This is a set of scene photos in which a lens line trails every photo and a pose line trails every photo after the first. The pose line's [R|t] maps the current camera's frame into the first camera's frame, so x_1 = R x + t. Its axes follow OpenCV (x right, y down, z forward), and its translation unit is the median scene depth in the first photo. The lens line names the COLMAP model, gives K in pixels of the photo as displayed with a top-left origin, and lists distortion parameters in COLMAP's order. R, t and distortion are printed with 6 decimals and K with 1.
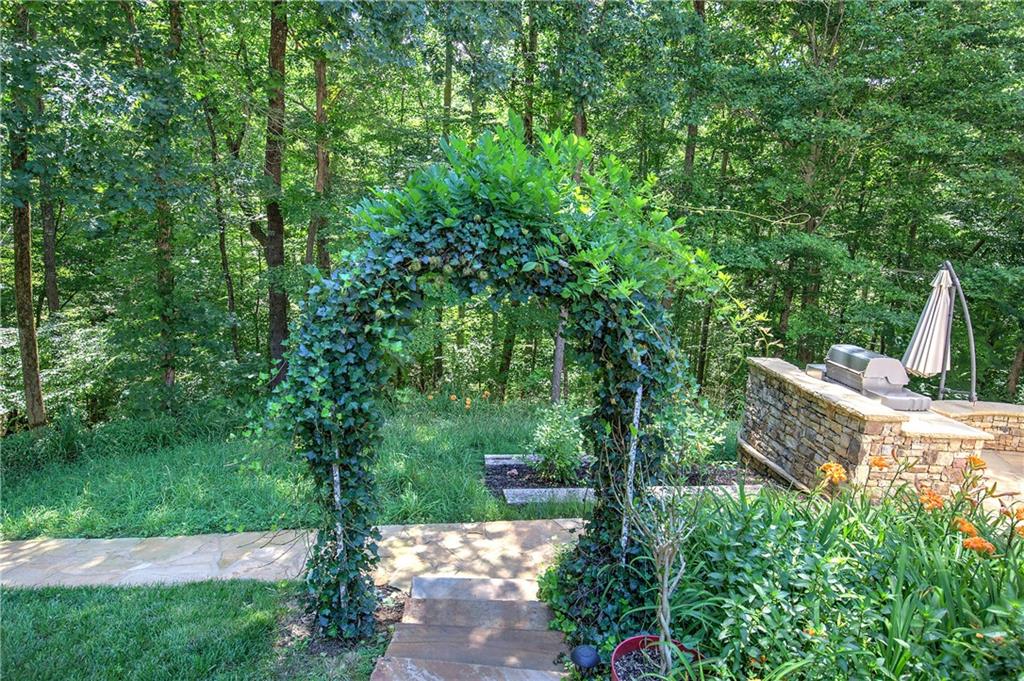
lens RADIAL K [[626.5, 0, 512.0], [0, 626.5, 340.5], [0, 0, 1]] dist [0.004232, -0.001169]
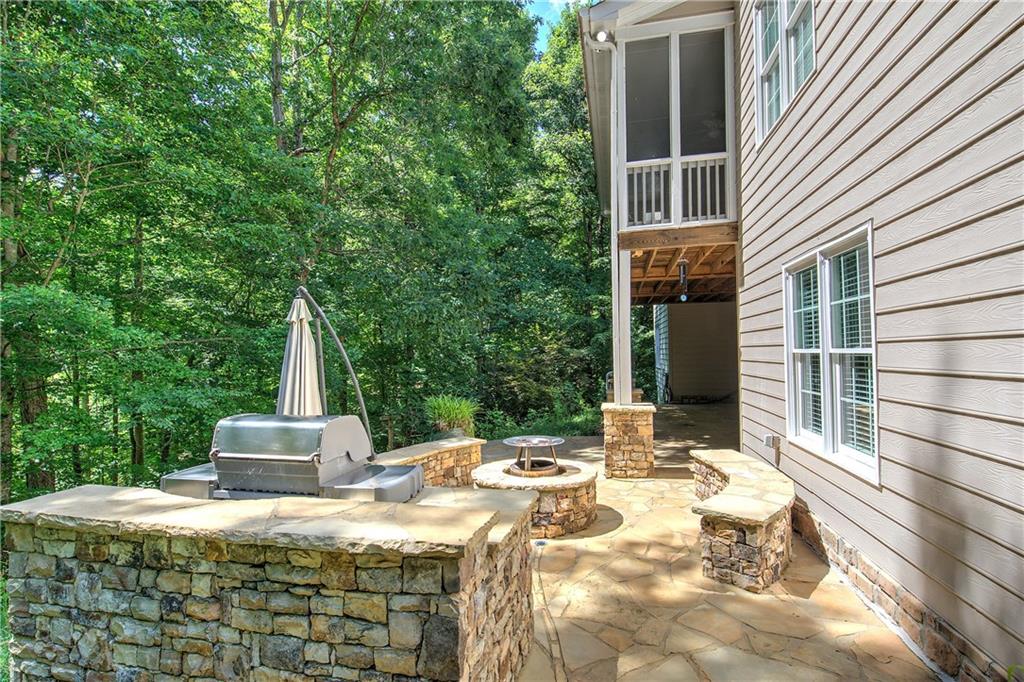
lens RADIAL K [[523.7, 0, 512.0], [0, 523.7, 341.0], [0, 0, 1]] dist [0.003824, 0.000153]
pose [[0.341316, -0.055902, 0.938285, 0.222440], [0.223611, 0.974400, -0.023289, 0.007541], [-0.912963, 0.217760, 0.345079, 0.670634]]
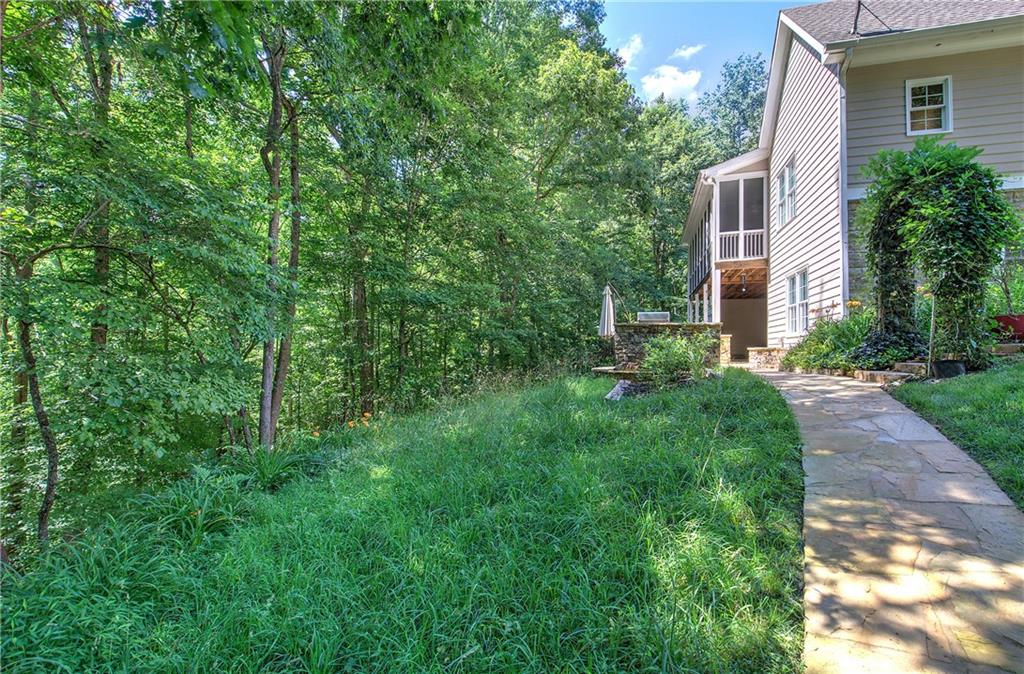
lens RADIAL K [[442.6, 0, 523.1], [0, 442.6, 335.8], [0, 0, 1]] dist [0.000503, -0.000794]
pose [[0.418379, -0.038073, 0.907474, -0.947065], [0.199526, 0.978568, -0.050933, 0.082050], [-0.886086, 0.202374, 0.417009, 0.788100]]
